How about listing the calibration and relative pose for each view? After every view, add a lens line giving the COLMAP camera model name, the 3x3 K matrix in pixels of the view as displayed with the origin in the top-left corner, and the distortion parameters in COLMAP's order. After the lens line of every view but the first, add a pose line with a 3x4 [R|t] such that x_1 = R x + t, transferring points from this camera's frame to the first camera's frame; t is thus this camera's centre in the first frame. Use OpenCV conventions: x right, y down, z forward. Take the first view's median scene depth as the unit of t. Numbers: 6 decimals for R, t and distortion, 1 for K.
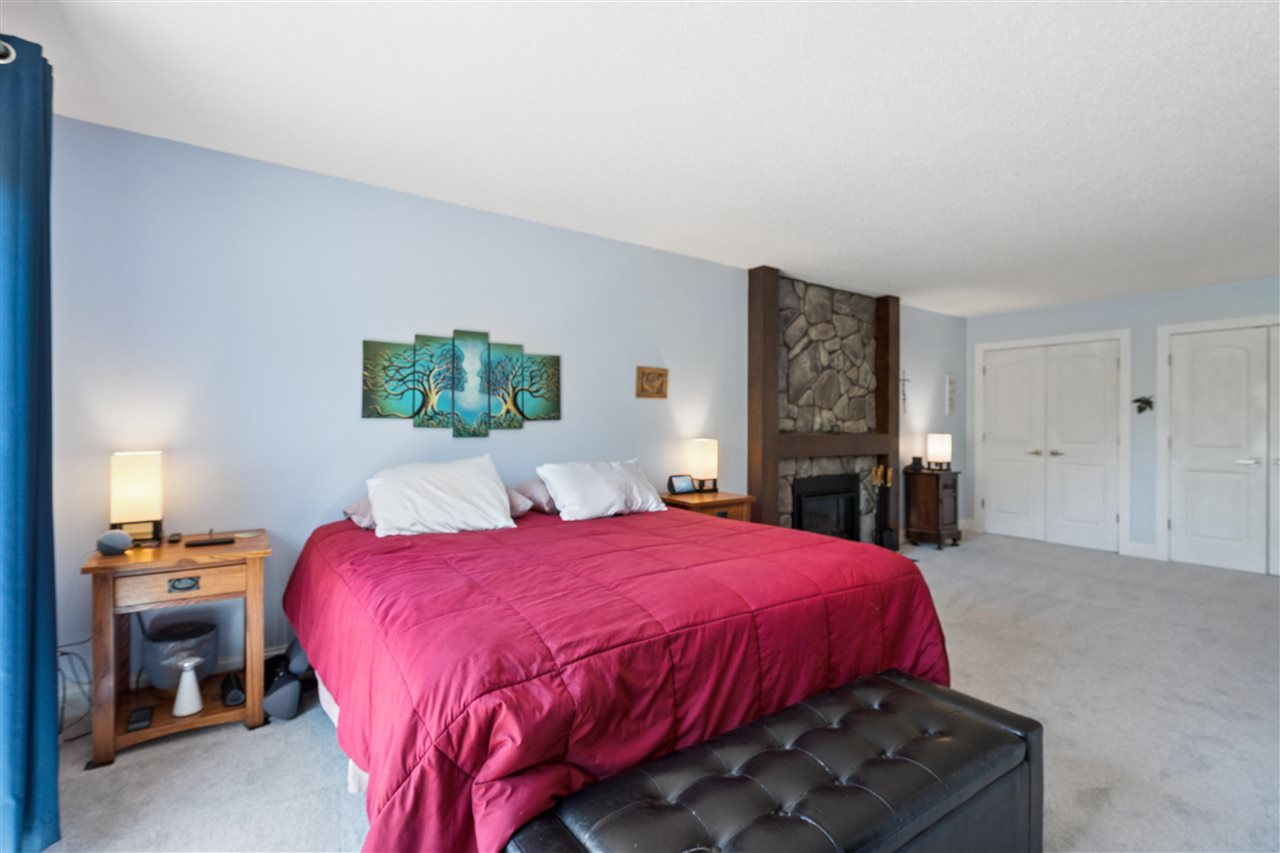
lens RADIAL K [[585.2, 0, 639.4], [0, 585.2, 425.3], [0, 0, 1]] dist [-0.003038, -0.000349]
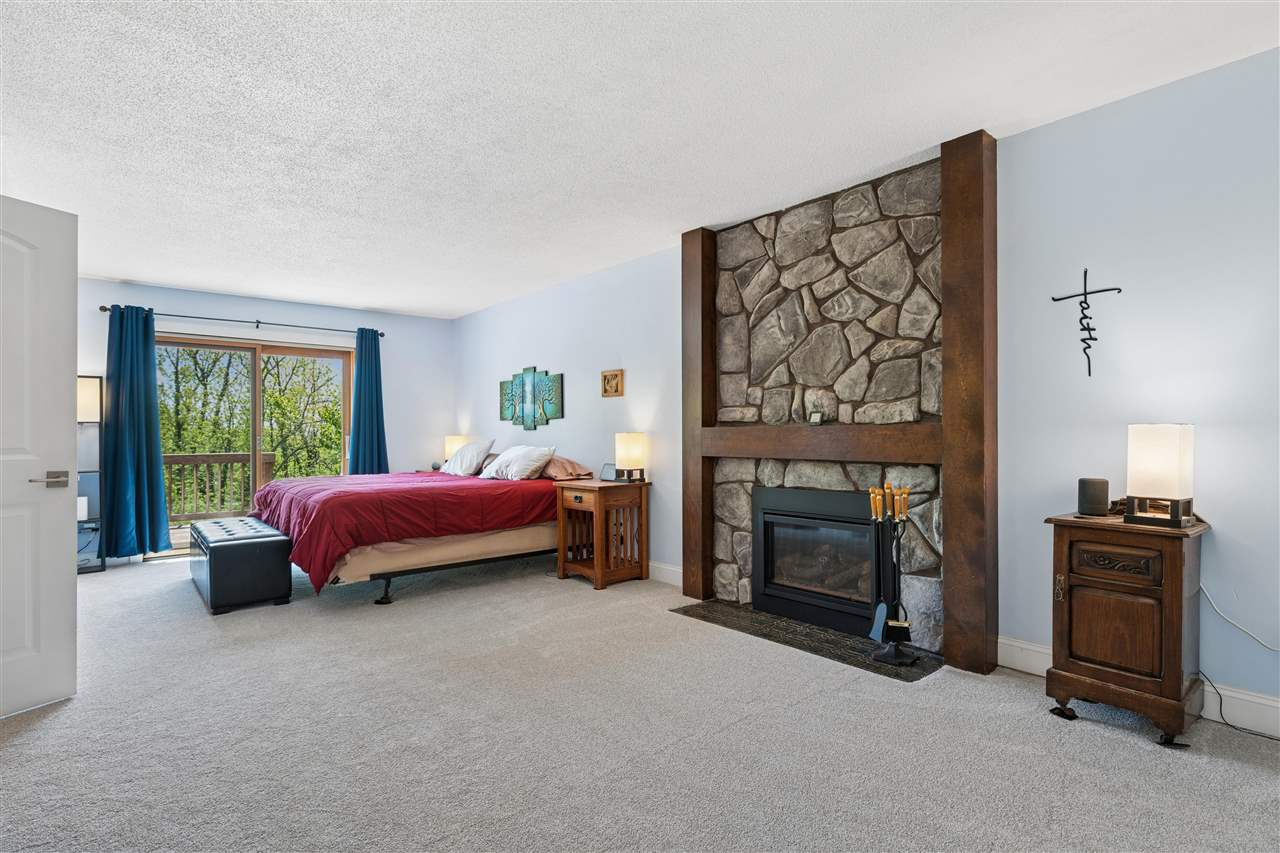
lens RADIAL K [[631.8, 0, 639.8], [0, 631.8, 433.9], [0, 0, 1]] dist [-0.000674, 0.000194]
pose [[0.087581, -0.004607, -0.996147, 1.032786], [0.005357, 0.999977, -0.004154, 0.026497], [0.996143, -0.004972, 0.087603, 0.767049]]
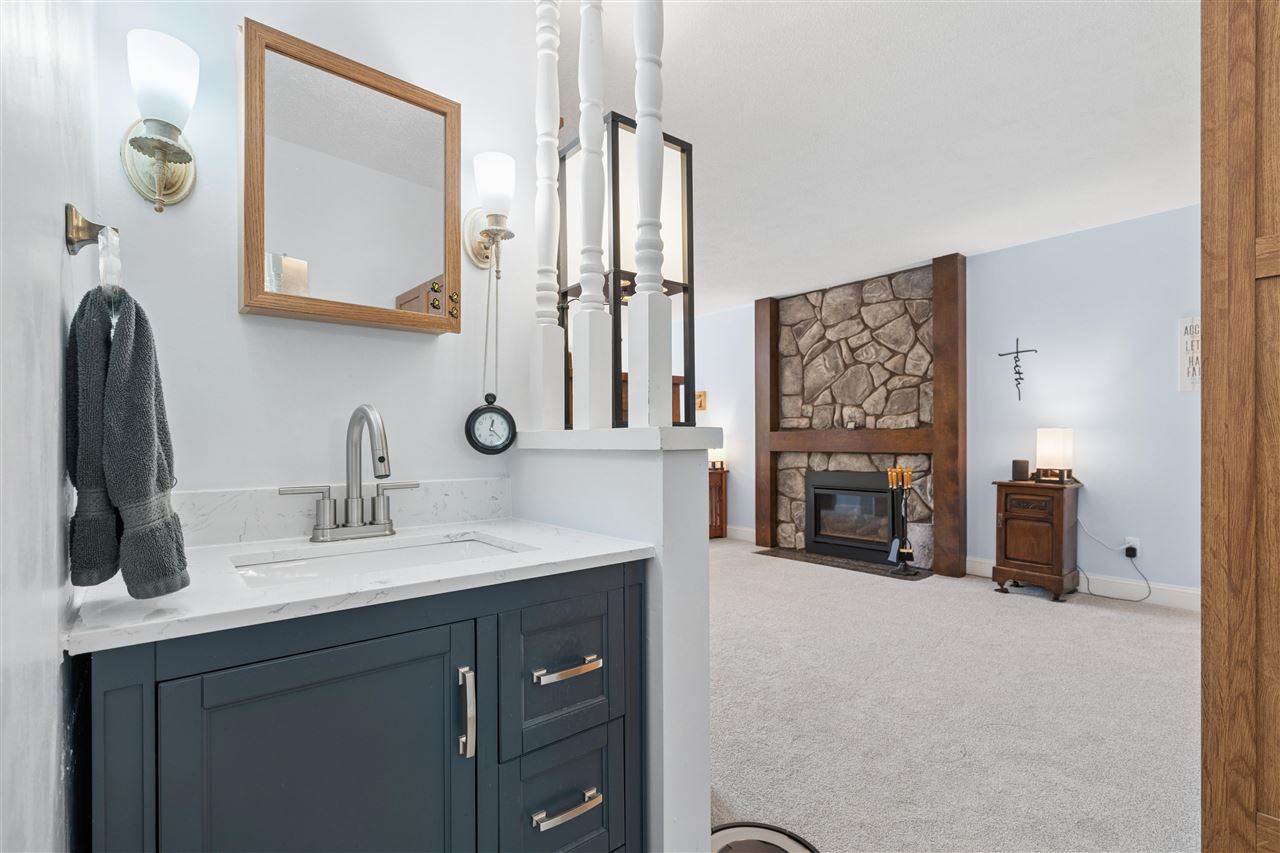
lens RADIAL K [[585.2, 0, 645.4], [0, 585.2, 445.2], [0, 0, 1]] dist [-0.003038, -0.000349]
pose [[0.088129, 0.003106, -0.996104, 1.328655], [0.007747, 0.999963, 0.003803, 0.034747], [0.996079, -0.008052, 0.088101, 0.578641]]
